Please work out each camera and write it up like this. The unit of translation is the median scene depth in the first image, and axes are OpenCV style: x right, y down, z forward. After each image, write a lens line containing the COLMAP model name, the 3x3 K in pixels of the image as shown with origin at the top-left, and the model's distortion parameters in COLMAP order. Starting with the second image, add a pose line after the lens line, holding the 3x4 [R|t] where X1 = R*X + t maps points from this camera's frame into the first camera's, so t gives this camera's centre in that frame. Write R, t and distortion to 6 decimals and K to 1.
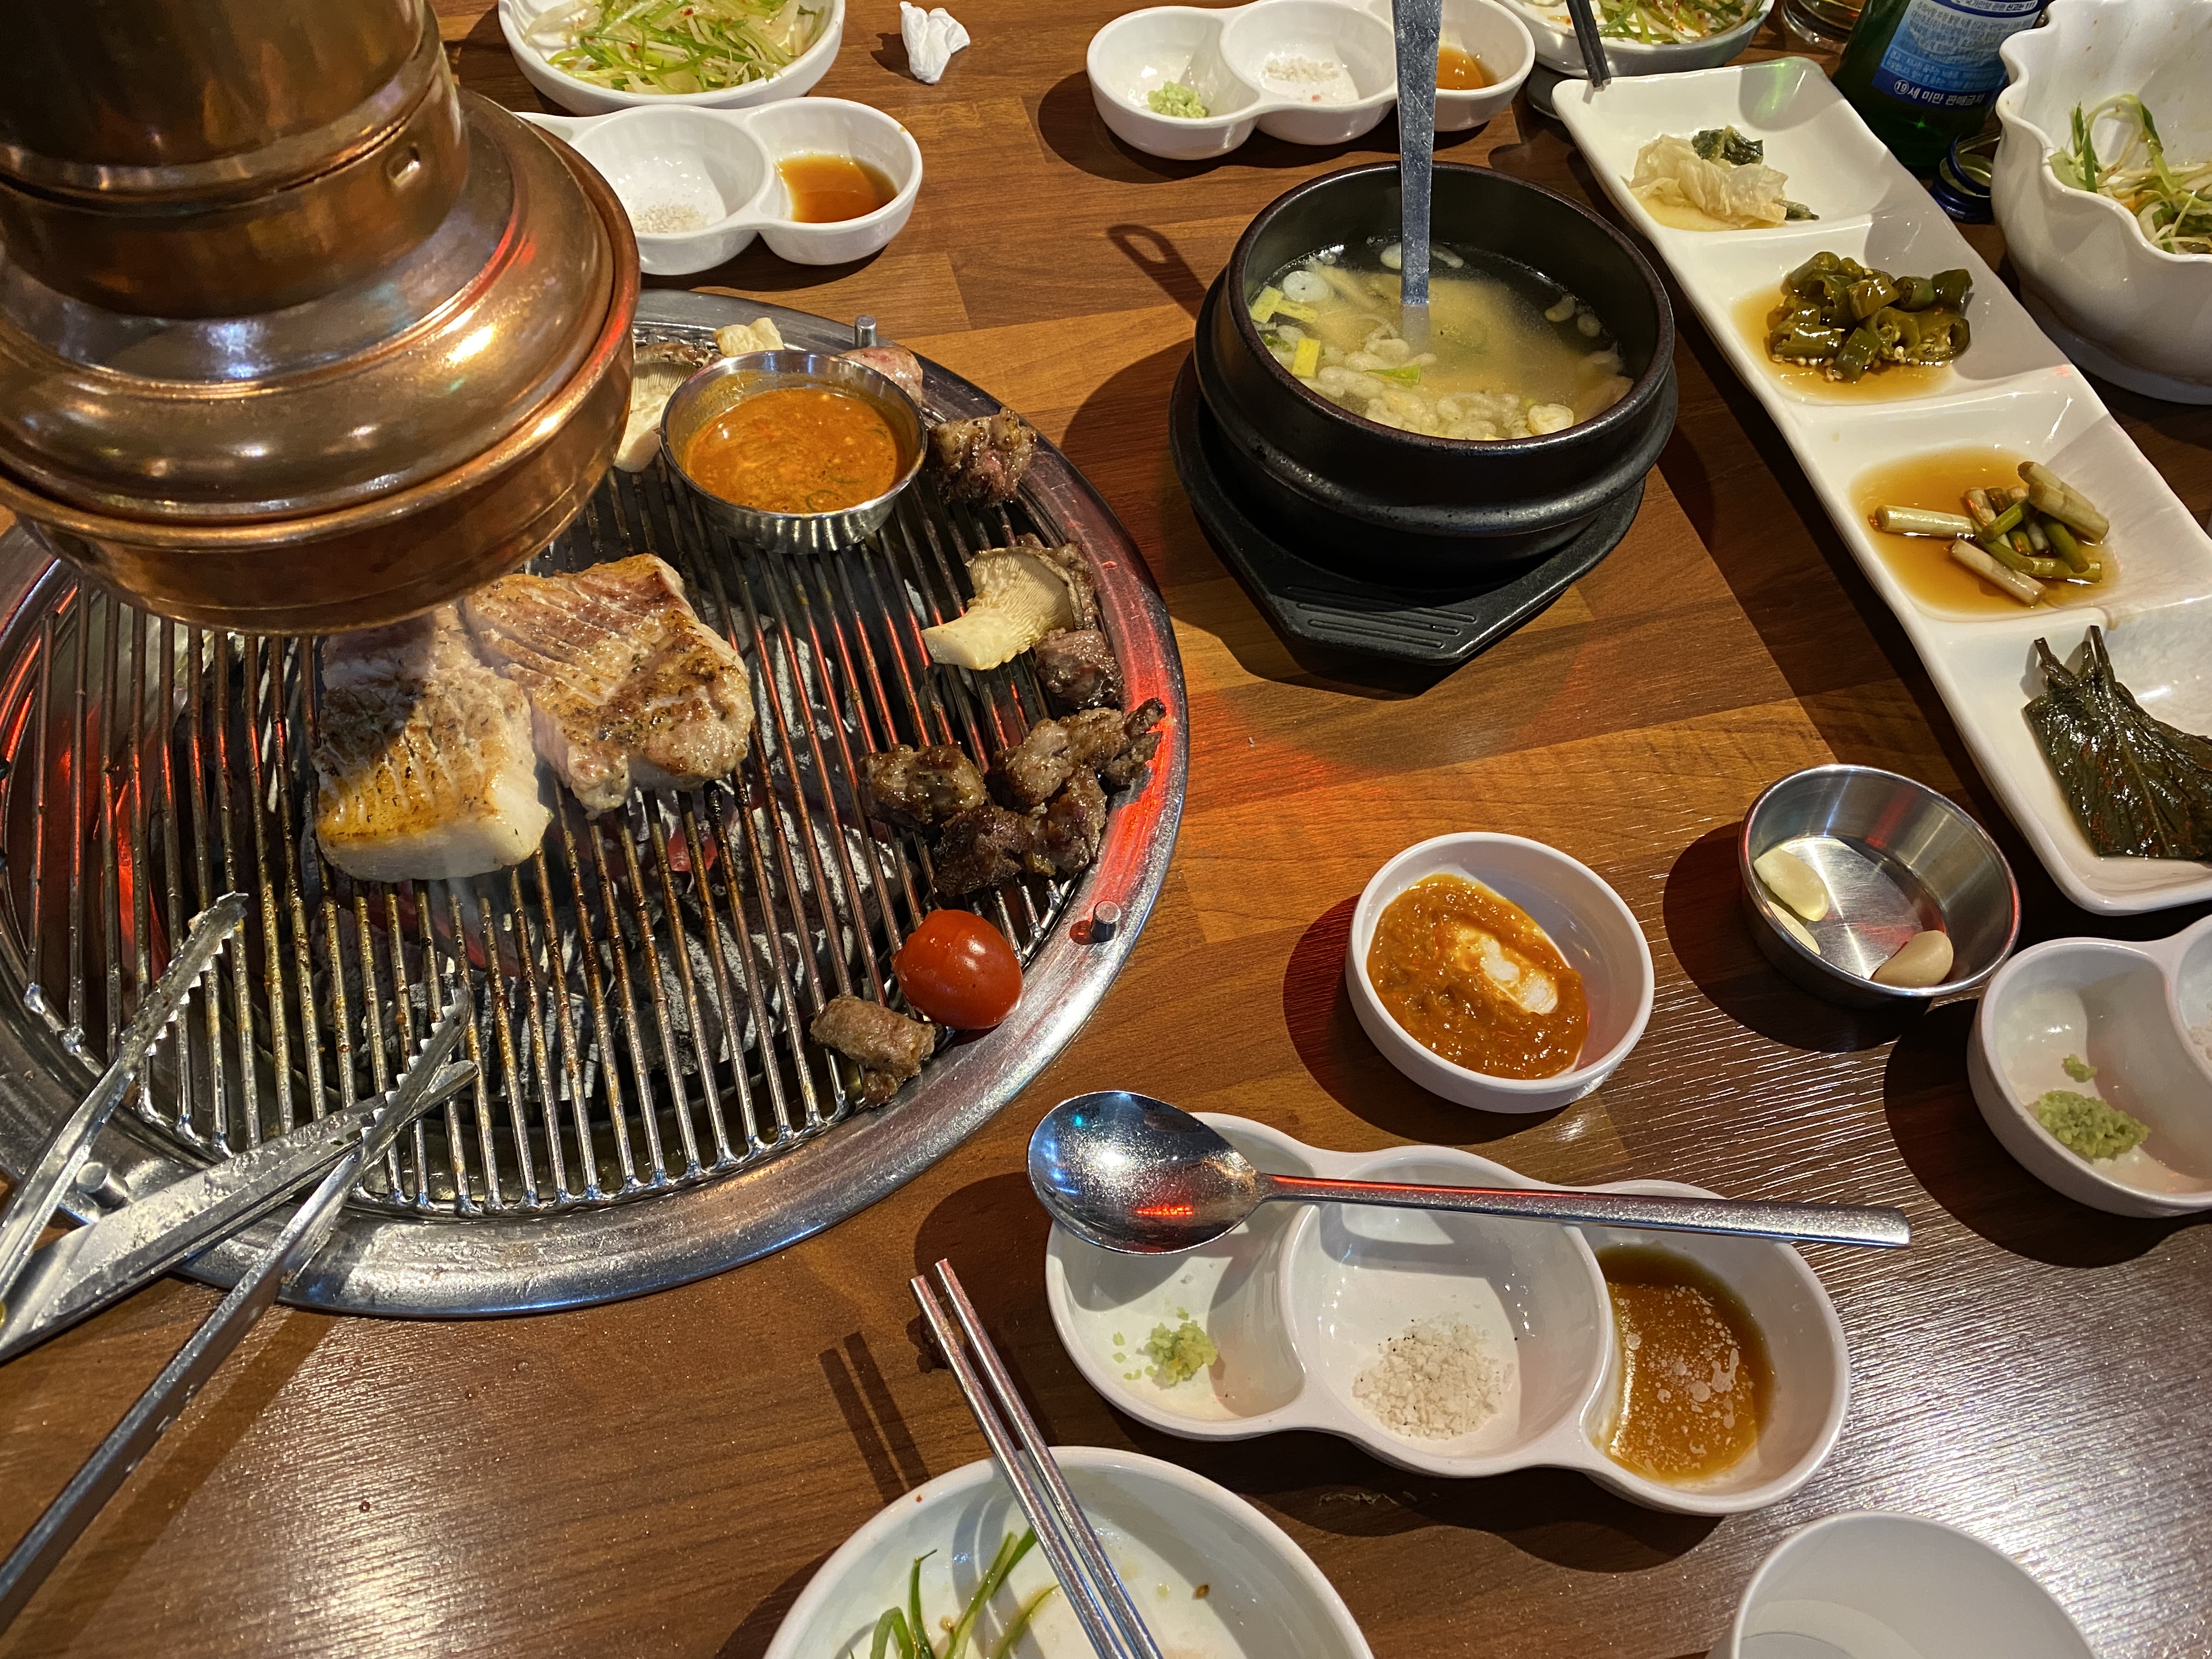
lens RADIAL K [[1664.8, 0, 1109.4], [0, 1664.8, 822.0], [0, 0, 1]] dist [-0.007768, -0.012130]
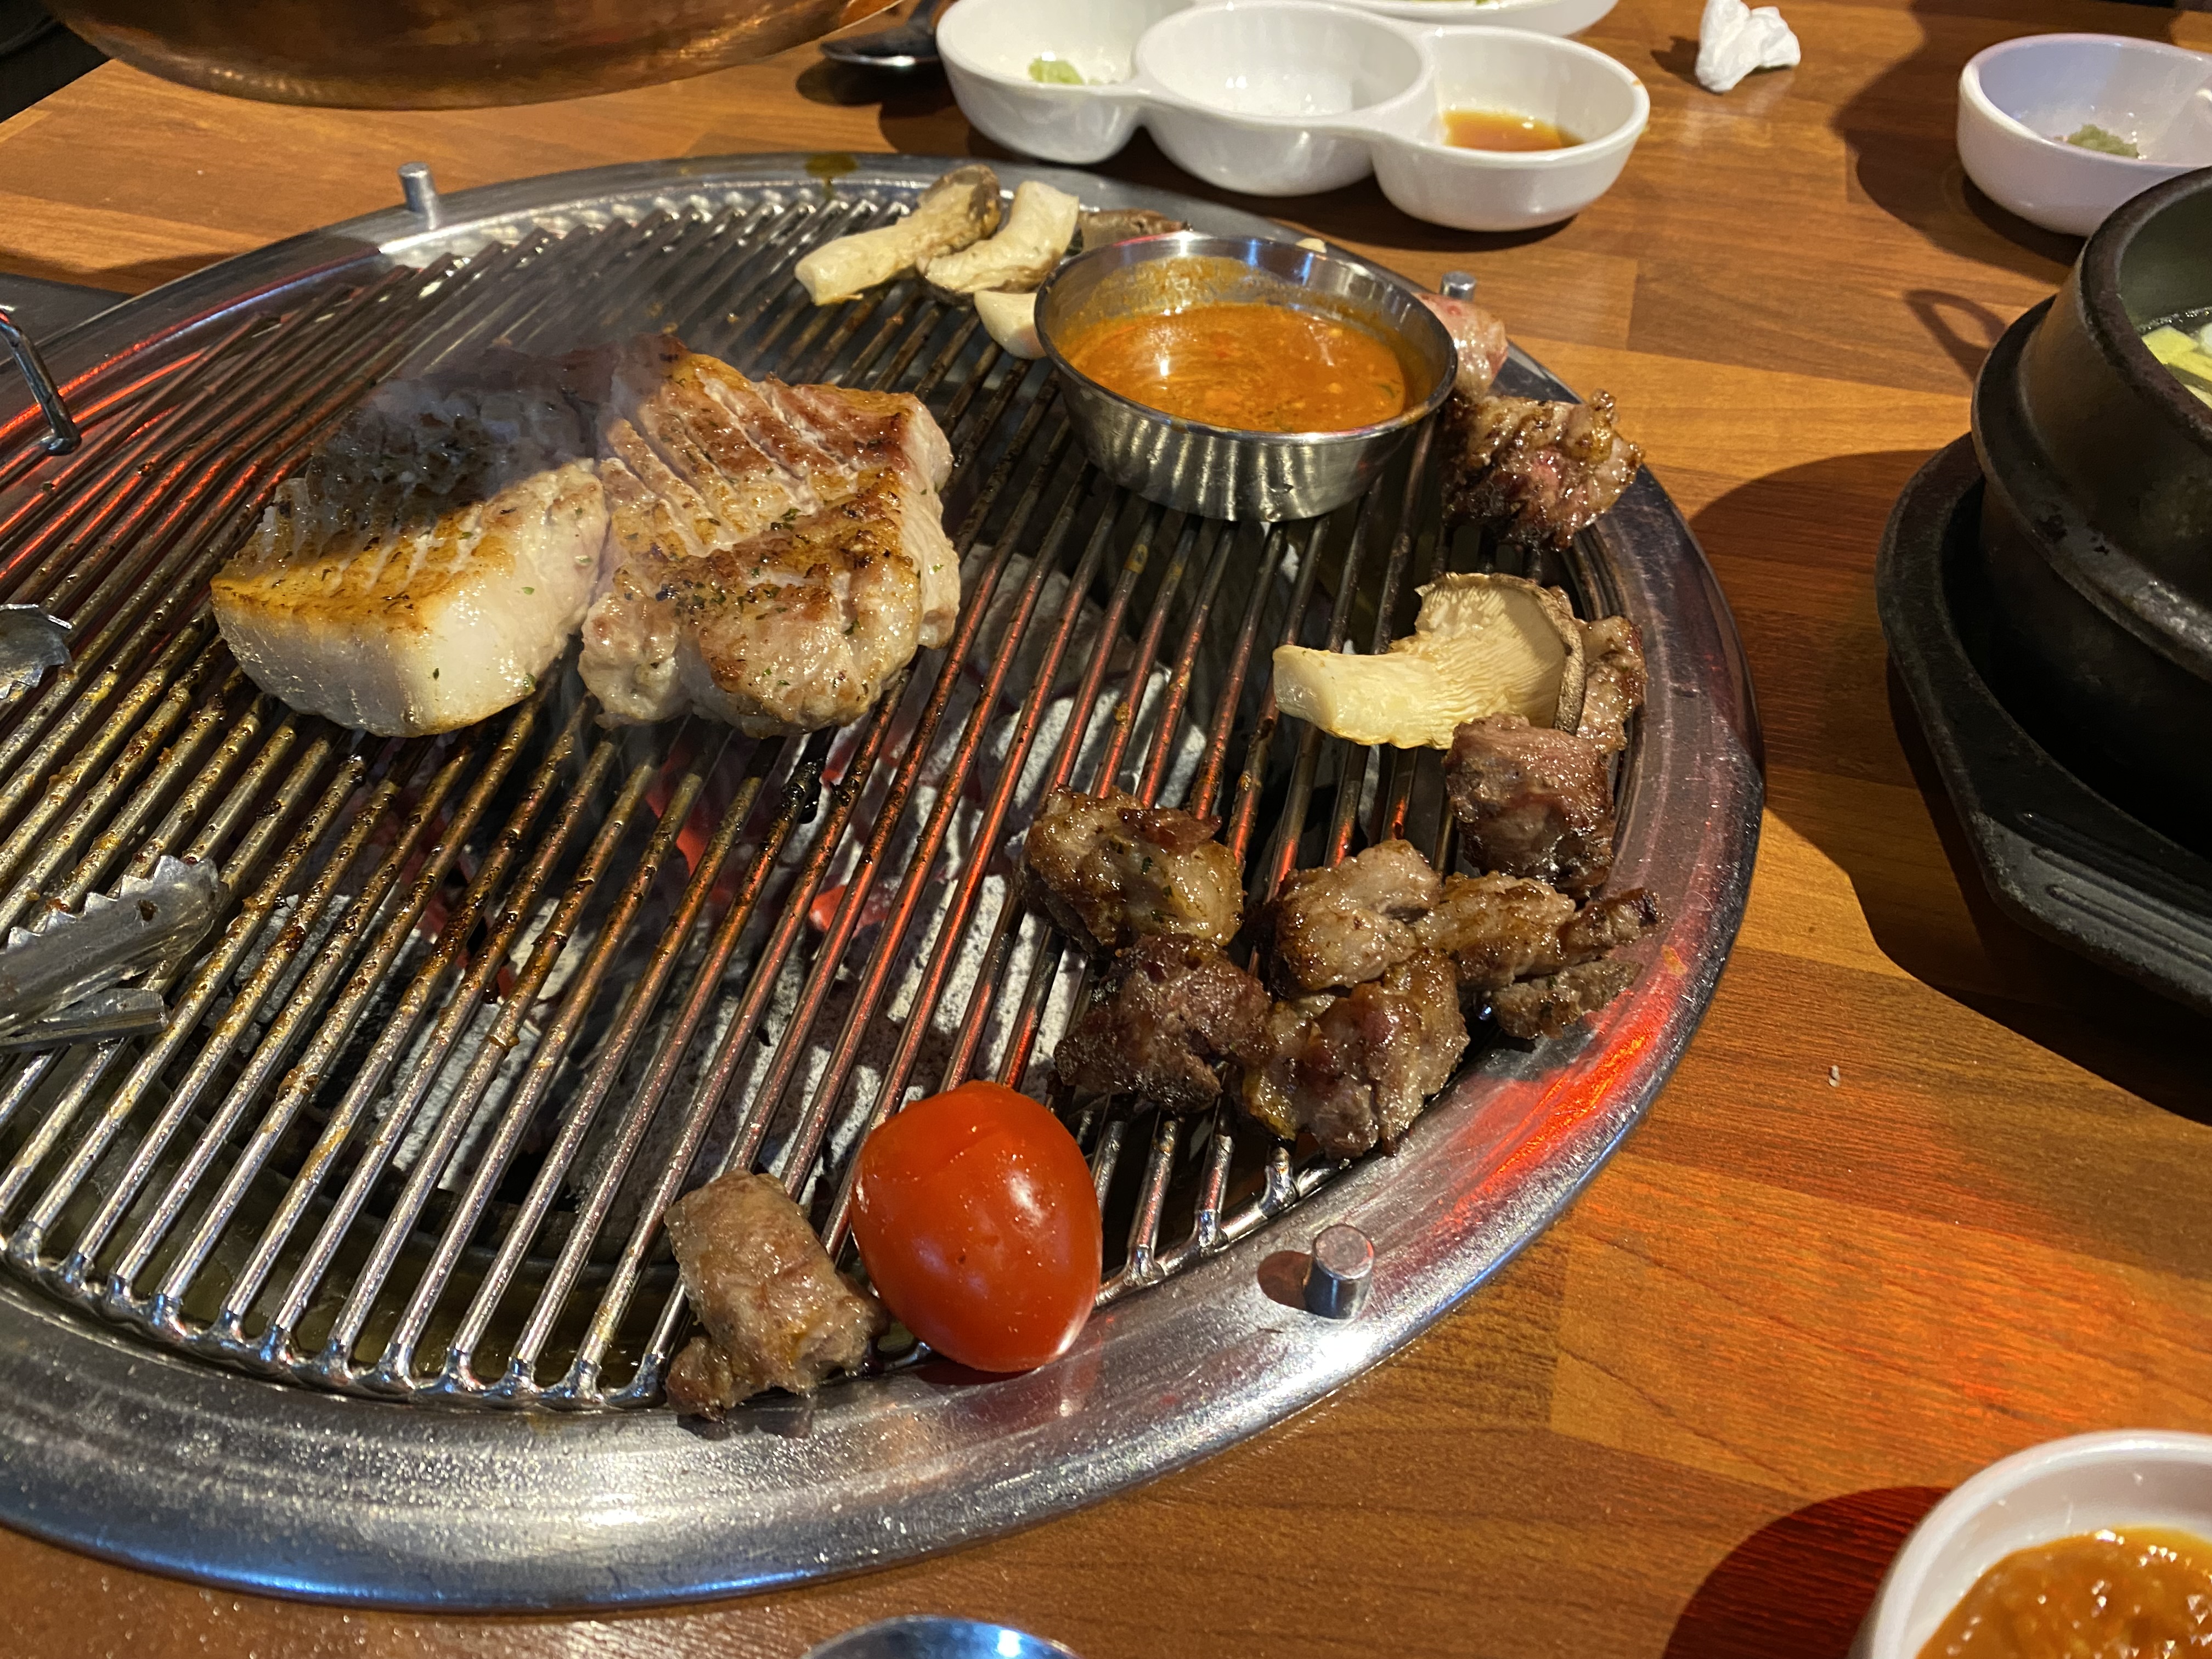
lens RADIAL K [[1664.8, 0, 1109.4], [0, 1664.8, 822.0], [0, 0, 1]] dist [-0.007768, -0.012130]
pose [[0.850728, 0.316329, -0.419760, 0.086838], [-0.397384, 0.909805, -0.119753, 0.024988], [0.344018, 0.268683, 0.899701, 0.492542]]
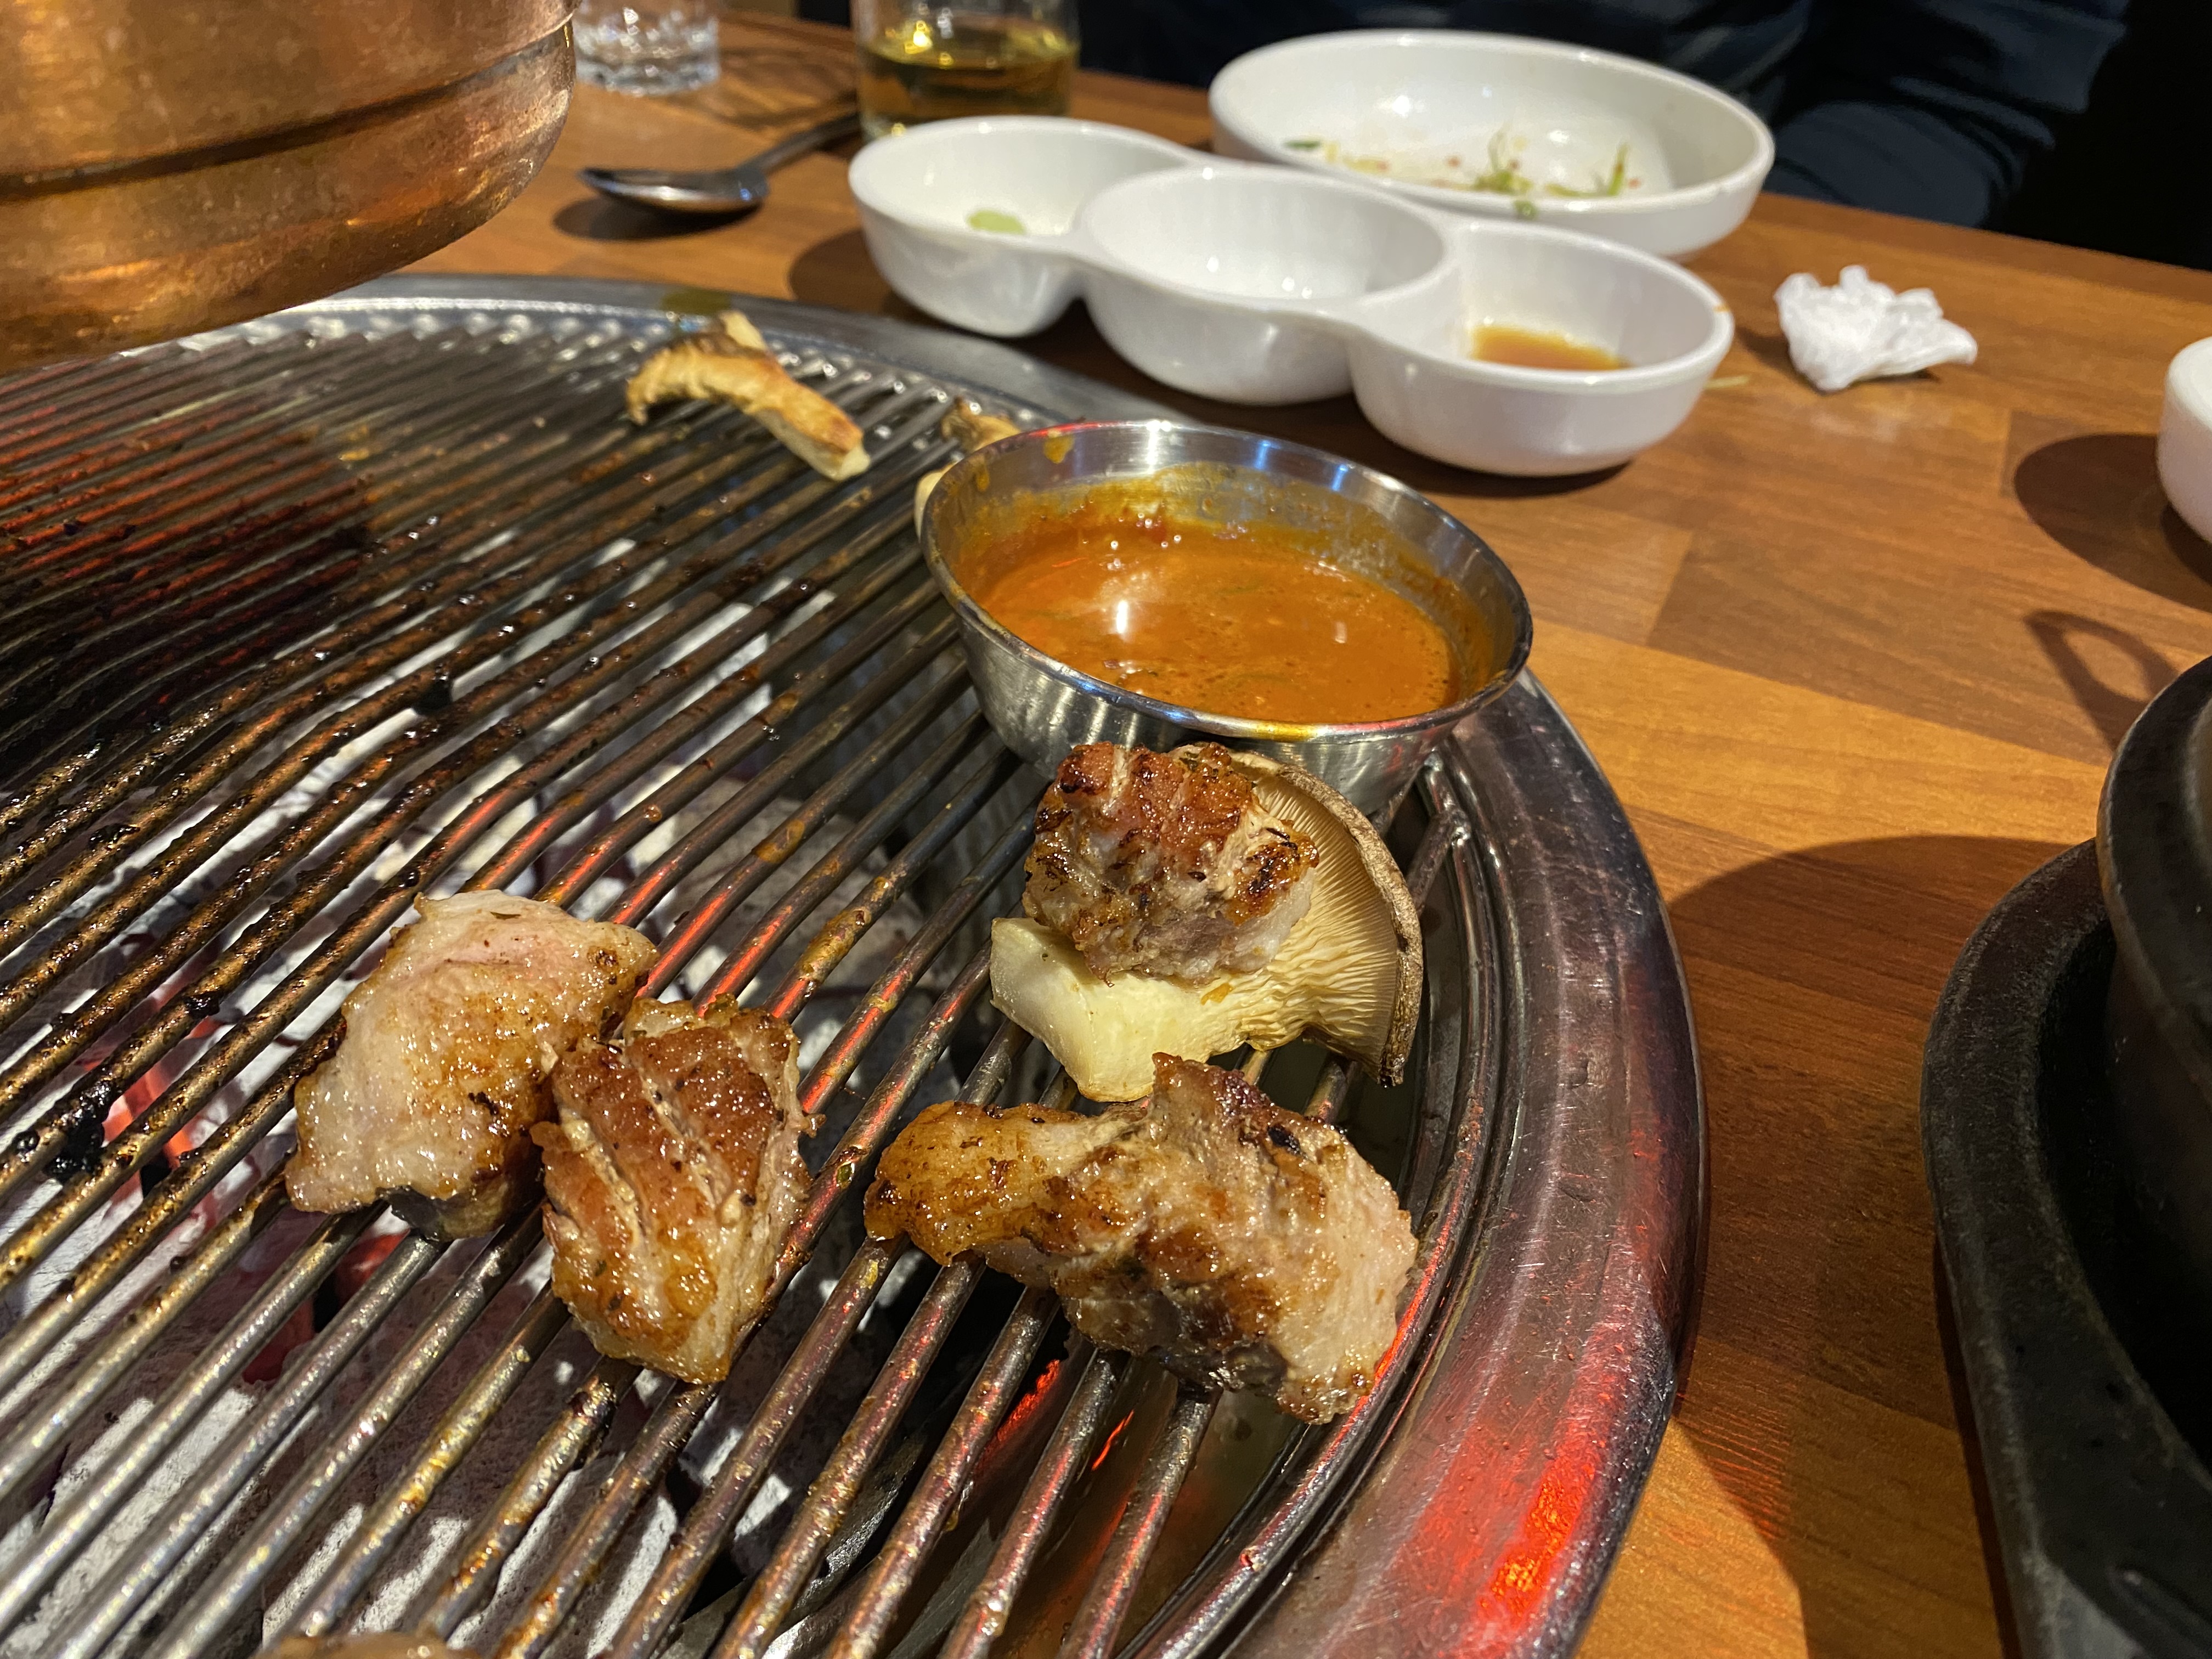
lens RADIAL K [[1713.2, 0, 1106.0], [0, 1713.2, 829.5], [0, 0, 1]] dist [-0.004914, -0.001916]
pose [[0.755888, 0.367186, -0.542041, 0.092200], [-0.540313, 0.817411, -0.199754, -0.100619], [0.369724, 0.443863, 0.816266, 0.705167]]
